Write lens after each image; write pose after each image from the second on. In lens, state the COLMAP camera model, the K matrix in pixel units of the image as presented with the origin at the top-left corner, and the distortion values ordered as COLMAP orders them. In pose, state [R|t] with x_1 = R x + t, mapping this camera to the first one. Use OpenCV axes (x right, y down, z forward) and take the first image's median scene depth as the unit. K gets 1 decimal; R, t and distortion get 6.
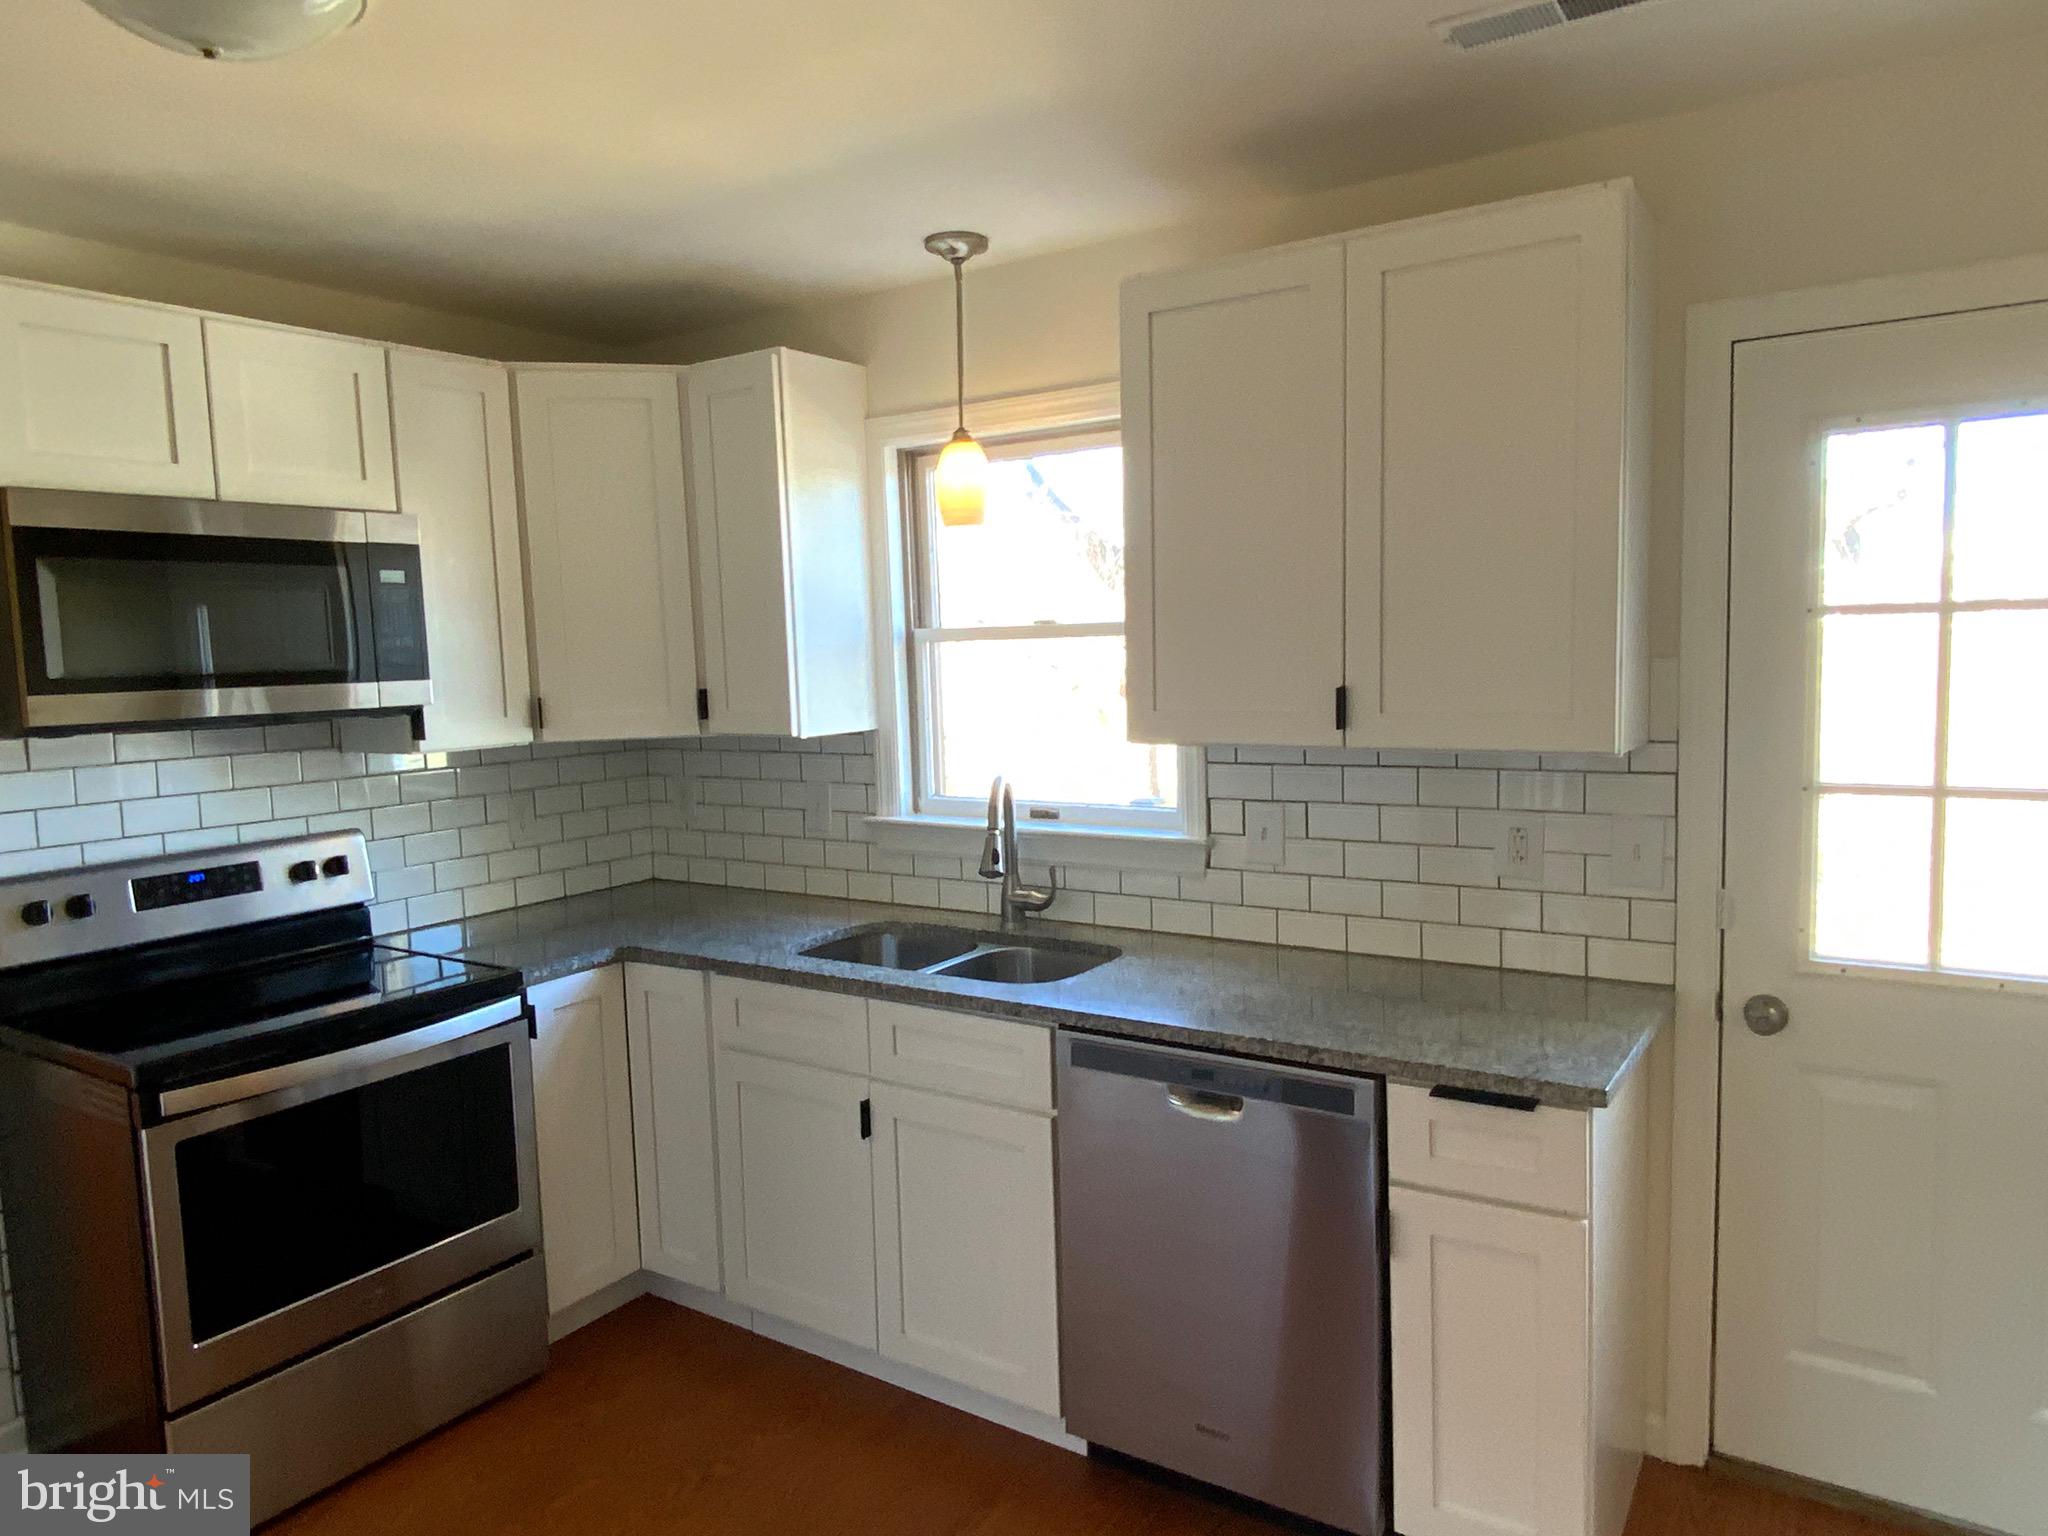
lens RADIAL K [[1363.1, 0, 1039.4], [0, 1363.1, 764.3], [0, 0, 1]] dist [0.002758, 0.002513]
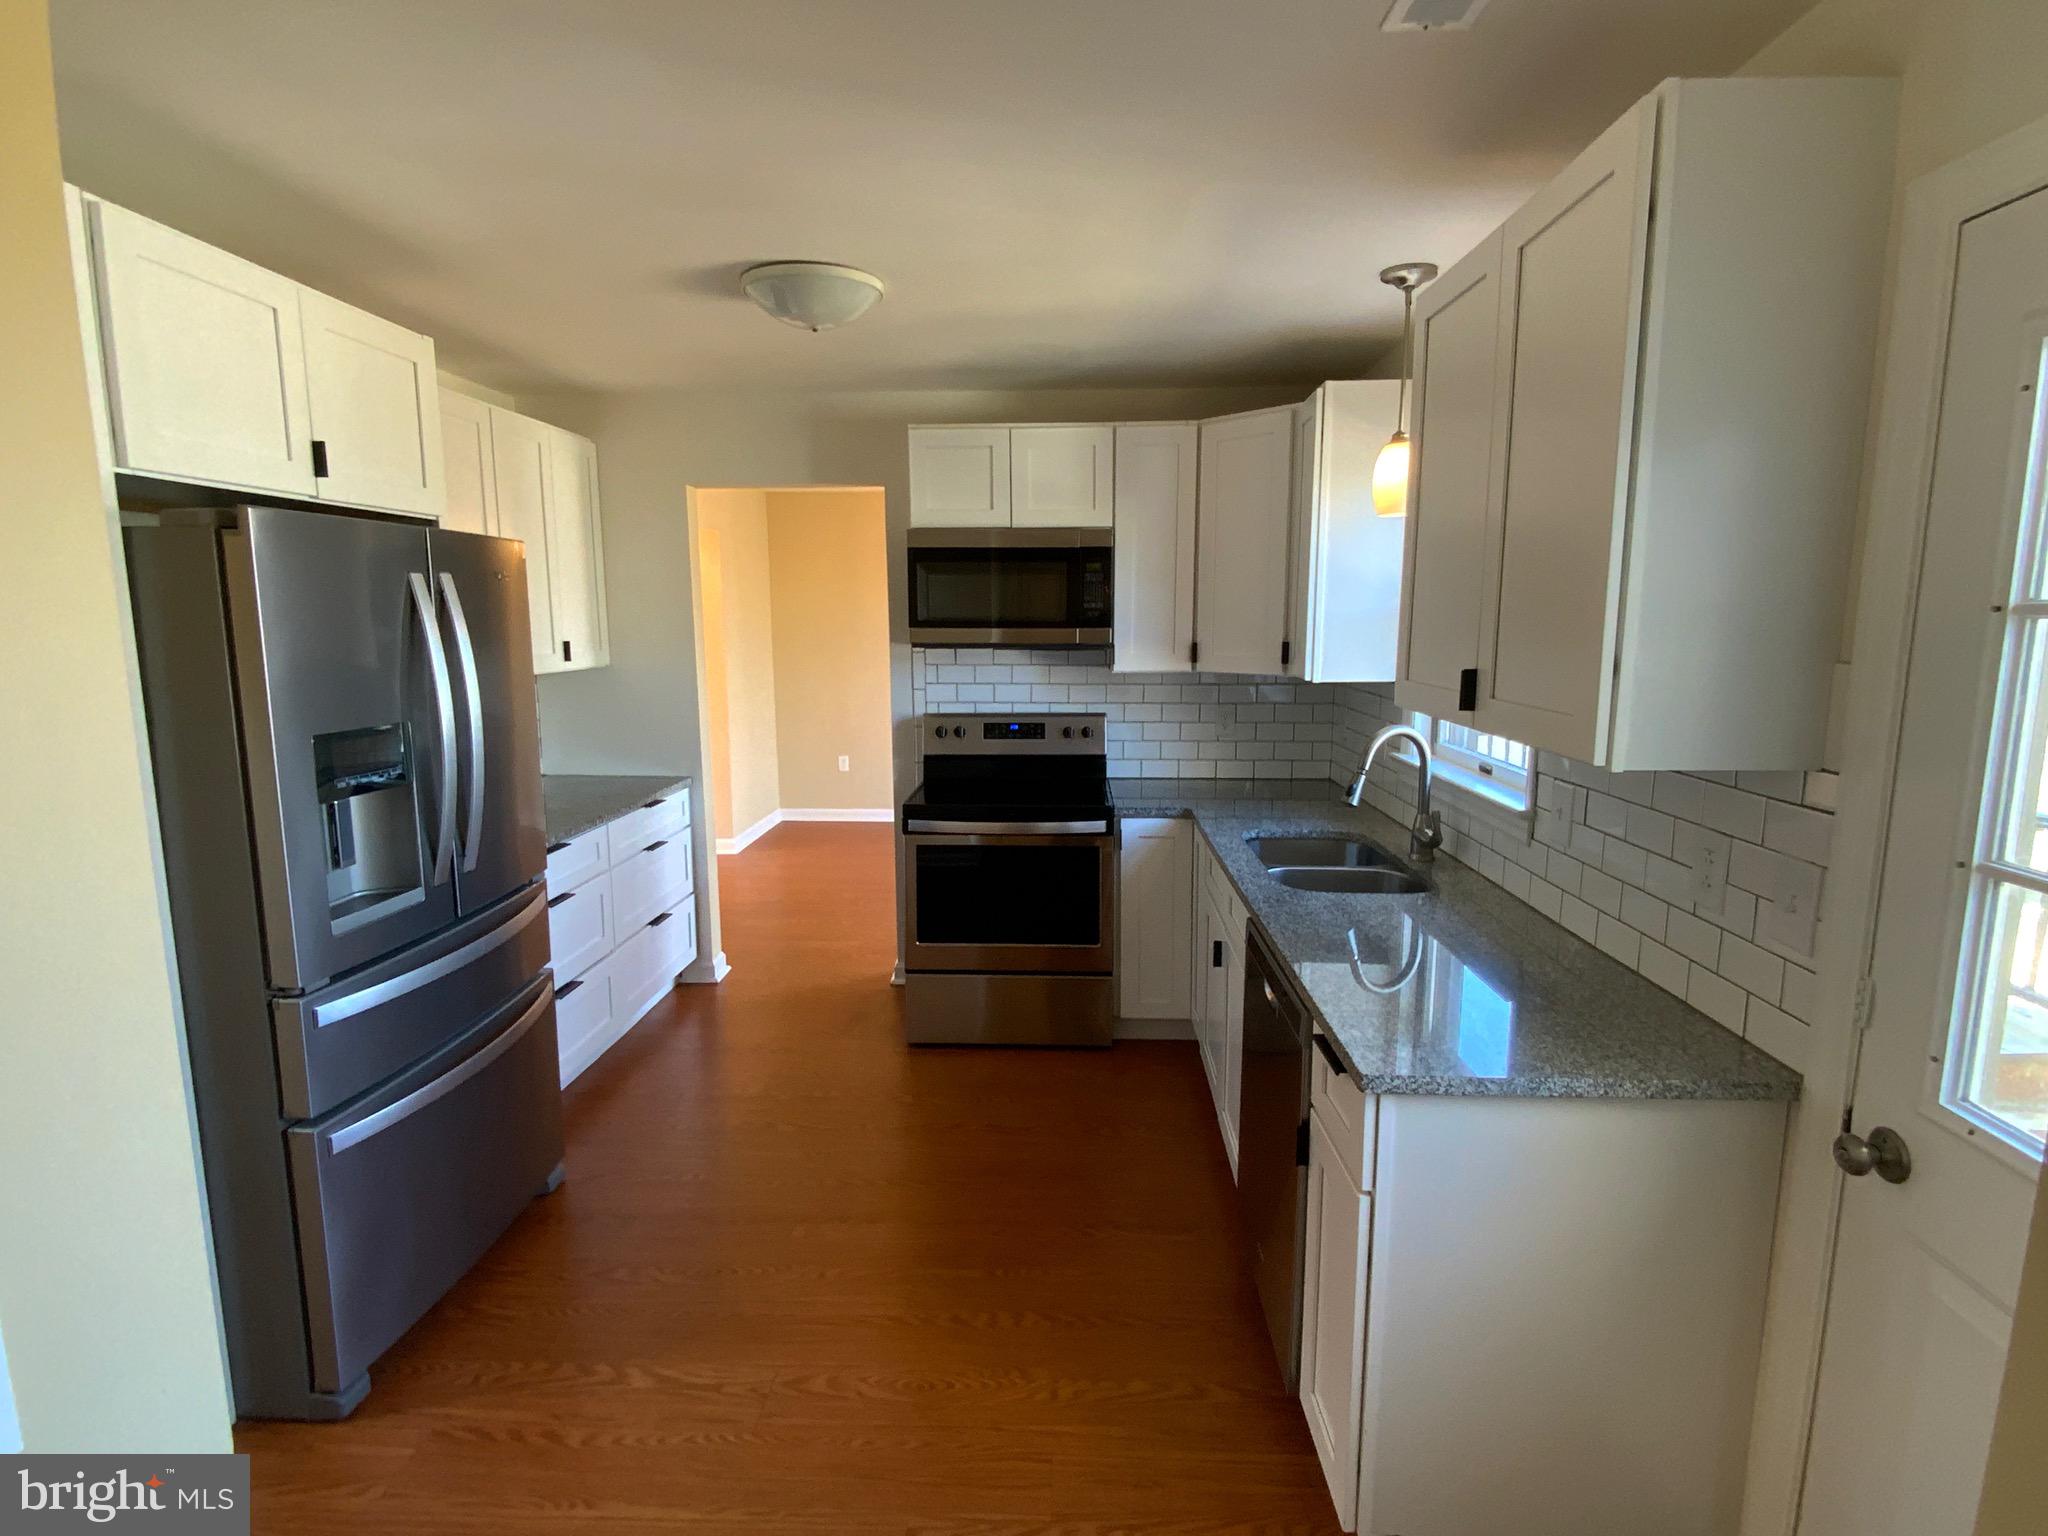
lens RADIAL K [[1025.7, 0, 1013.9], [0, 1025.7, 772.6], [0, 0, 1]] dist [0.014597, -0.017621]
pose [[0.512107, 0.159189, -0.844041, 0.584975], [-0.090454, 0.987206, 0.131309, -0.041155], [0.854145, 0.009102, 0.519954, 0.246008]]
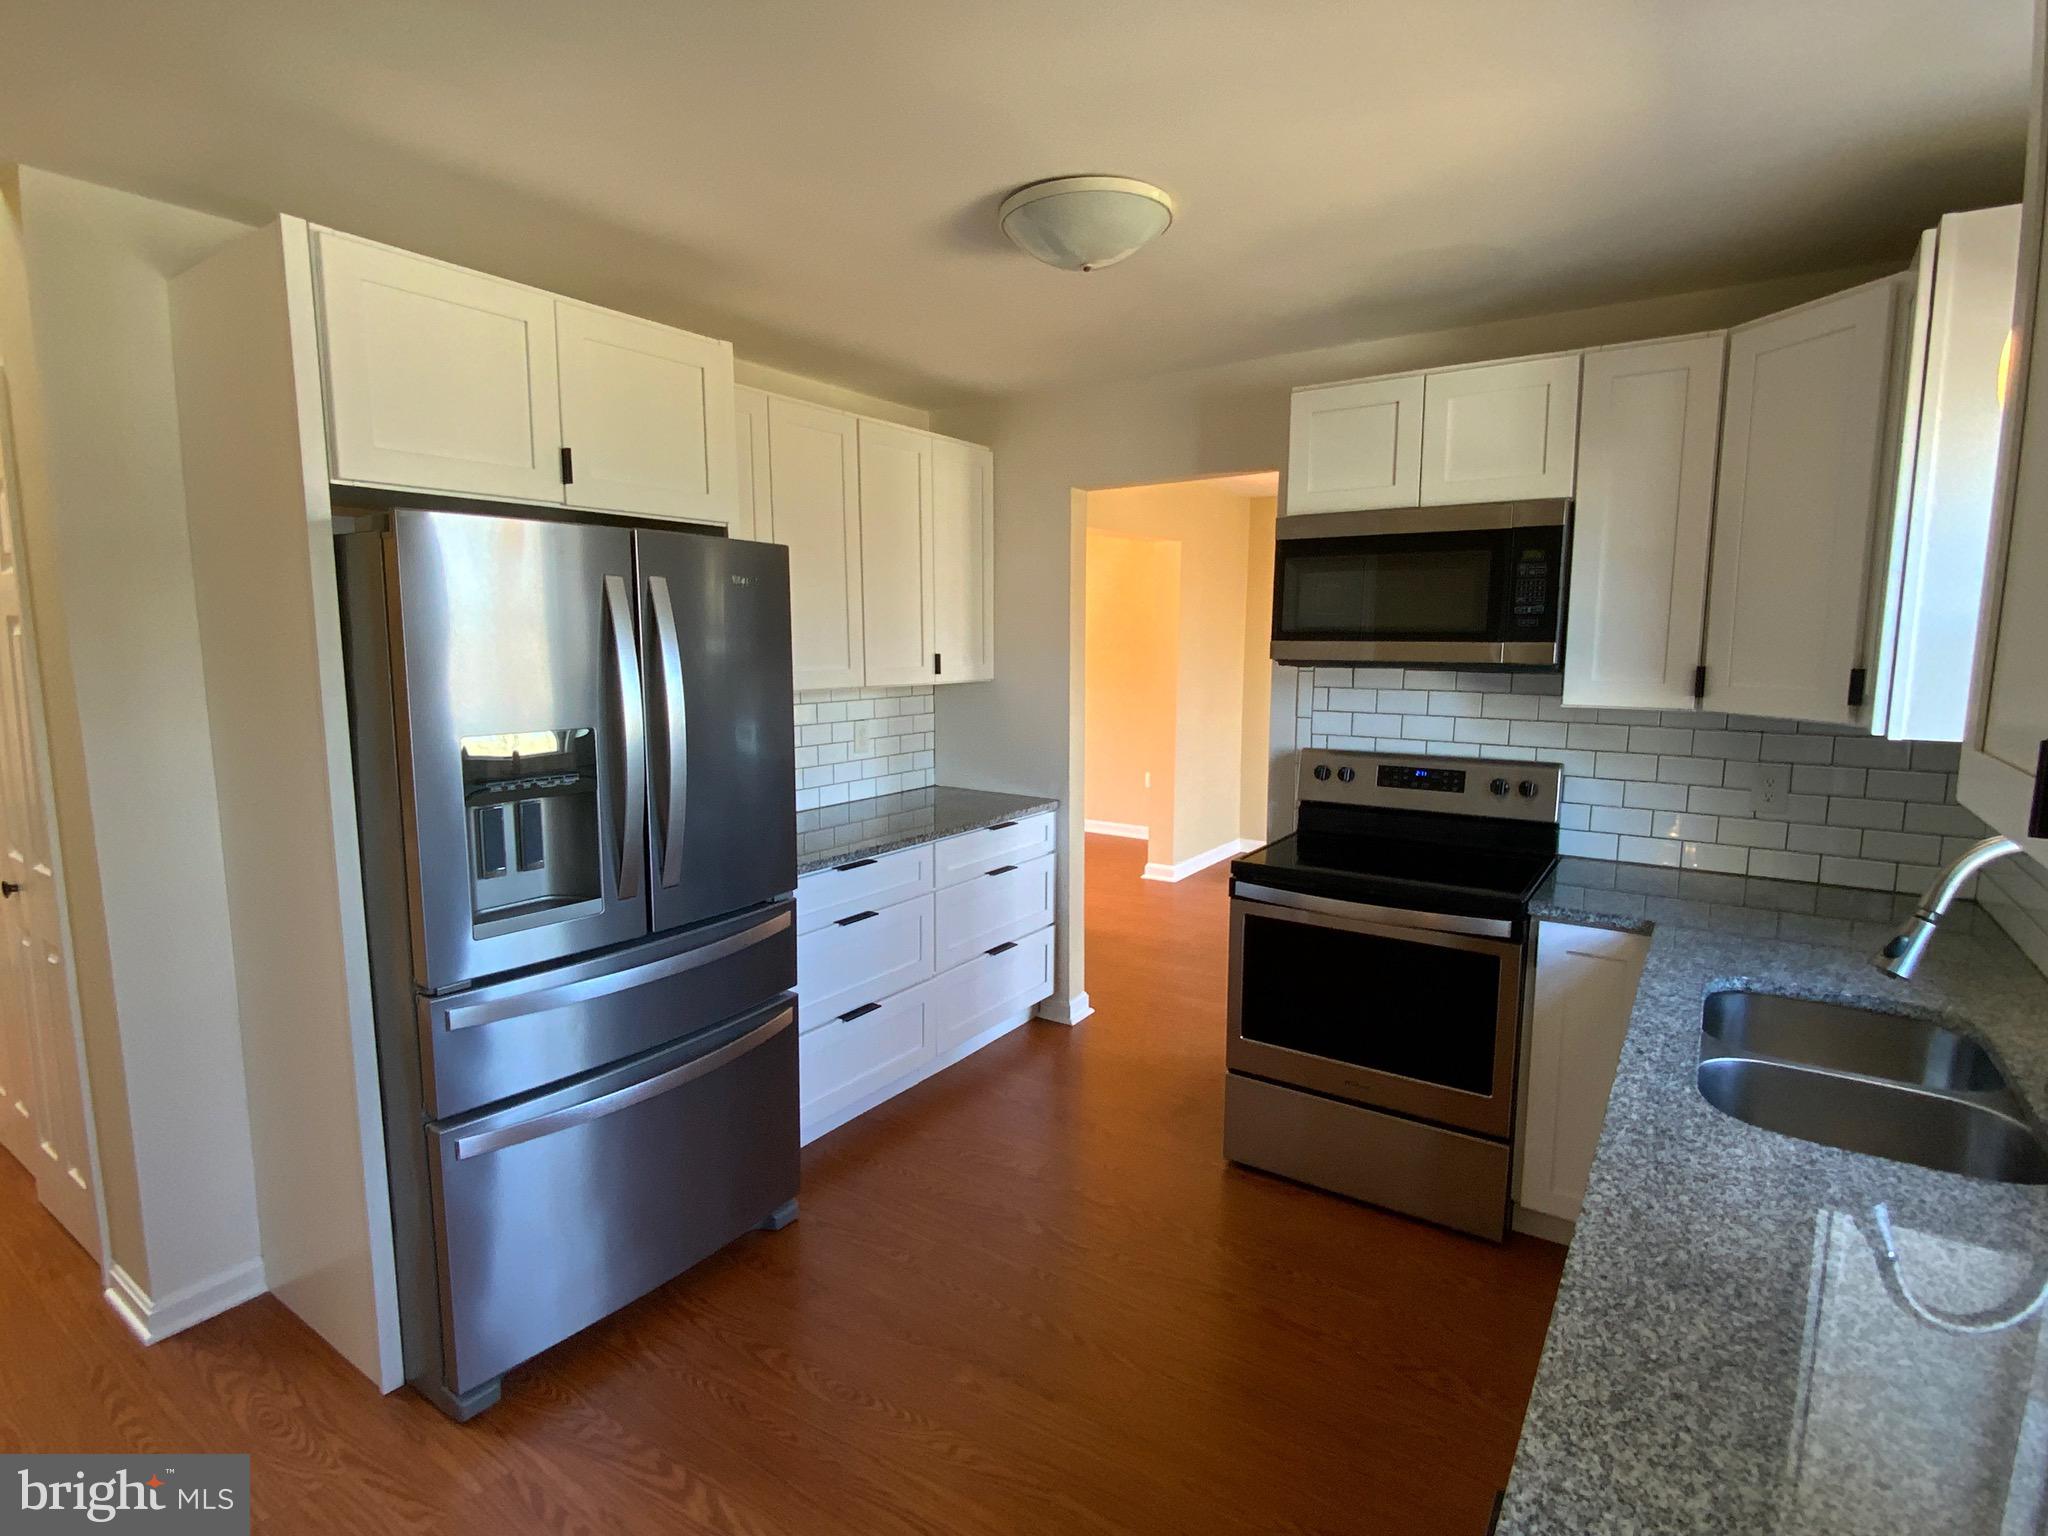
lens RADIAL K [[1025.7, 0, 1010.9], [0, 1025.7, 767.0], [0, 0, 1]] dist [0.014597, -0.017621]
pose [[-0.013156, 0.161735, -0.986747, 0.443366], [-0.092556, 0.982398, 0.162256, -0.057606], [0.995621, 0.093464, 0.002045, 0.547605]]
